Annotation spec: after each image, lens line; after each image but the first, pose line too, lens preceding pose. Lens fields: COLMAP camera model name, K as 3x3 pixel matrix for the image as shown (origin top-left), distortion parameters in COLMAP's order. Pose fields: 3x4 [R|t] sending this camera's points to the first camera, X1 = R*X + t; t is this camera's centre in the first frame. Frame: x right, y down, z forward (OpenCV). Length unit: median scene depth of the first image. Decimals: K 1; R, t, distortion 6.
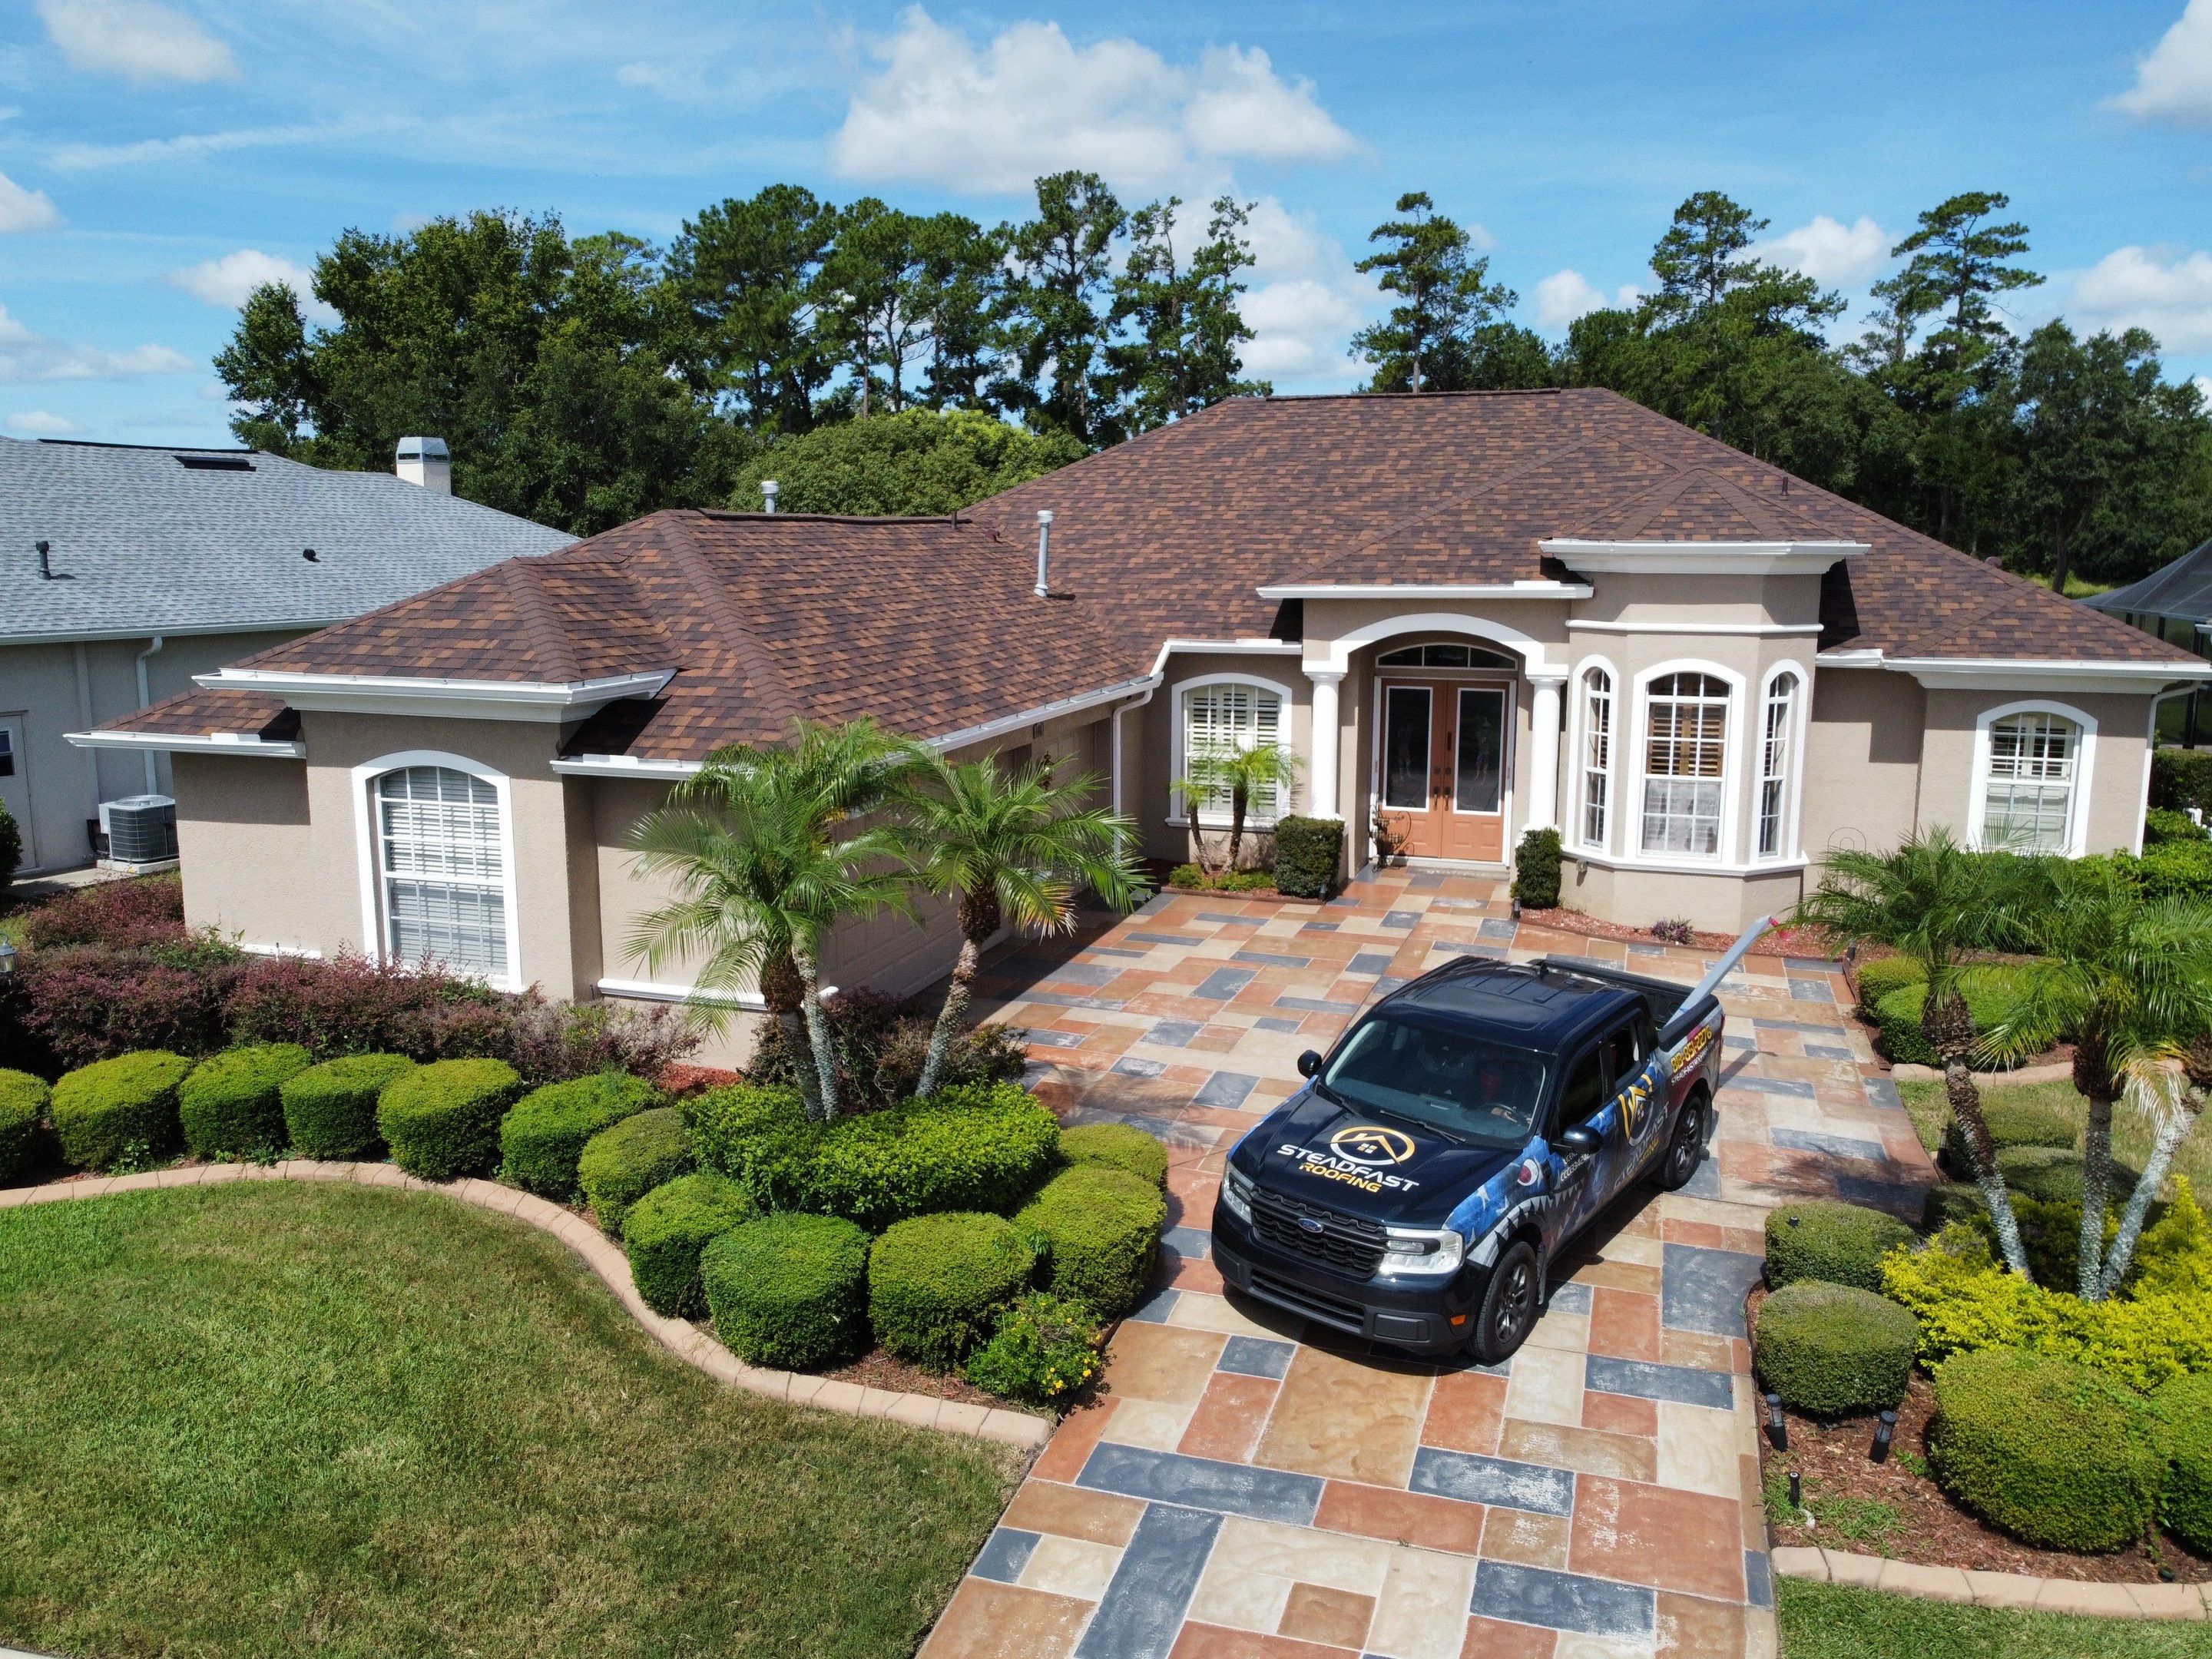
lens RADIAL K [[1673.4, 0, 1084.3], [0, 1673.4, 812.5], [0, 0, 1]] dist [0.004633, -0.014479]
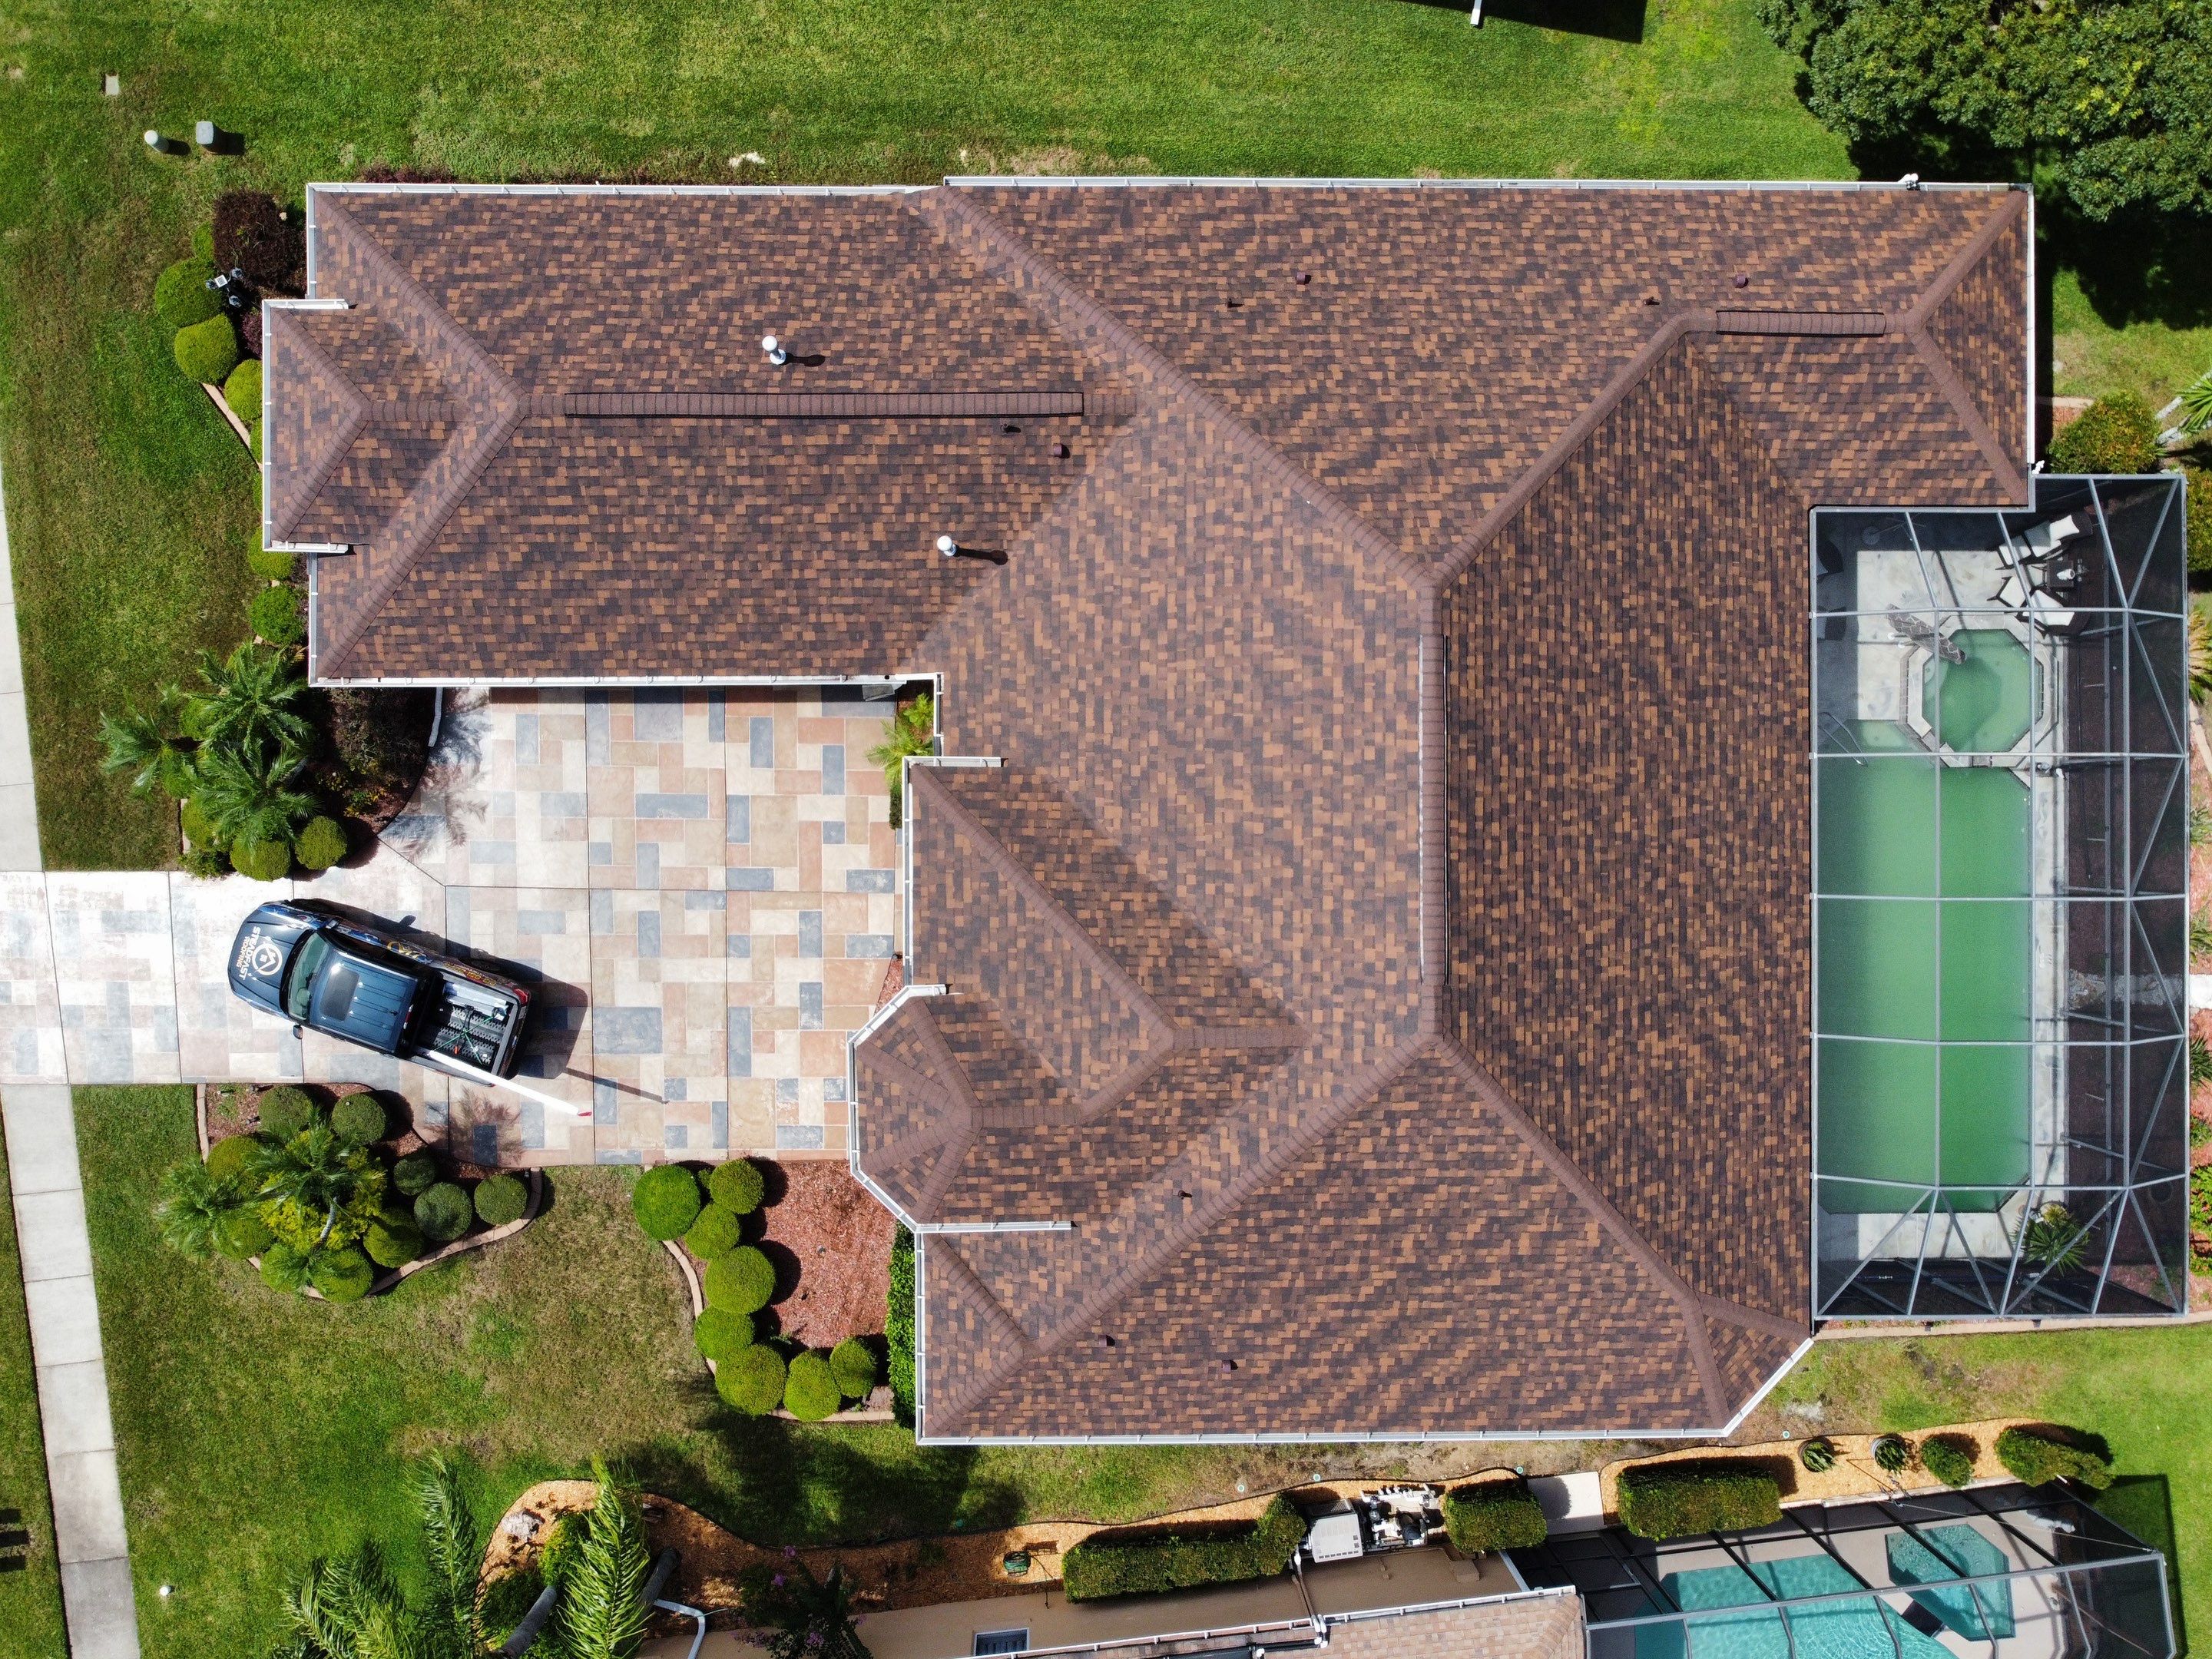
lens RADIAL K [[1673.4, 0, 1079.2], [0, 1673.4, 813.2], [0, 0, 1]] dist [0.004633, -0.014479]
pose [[0.322307, 0.946602, 0.007976, 0.187584], [-0.174653, 0.051182, 0.983299, -1.451431], [0.930384, -0.318317, 0.181823, 0.966632]]
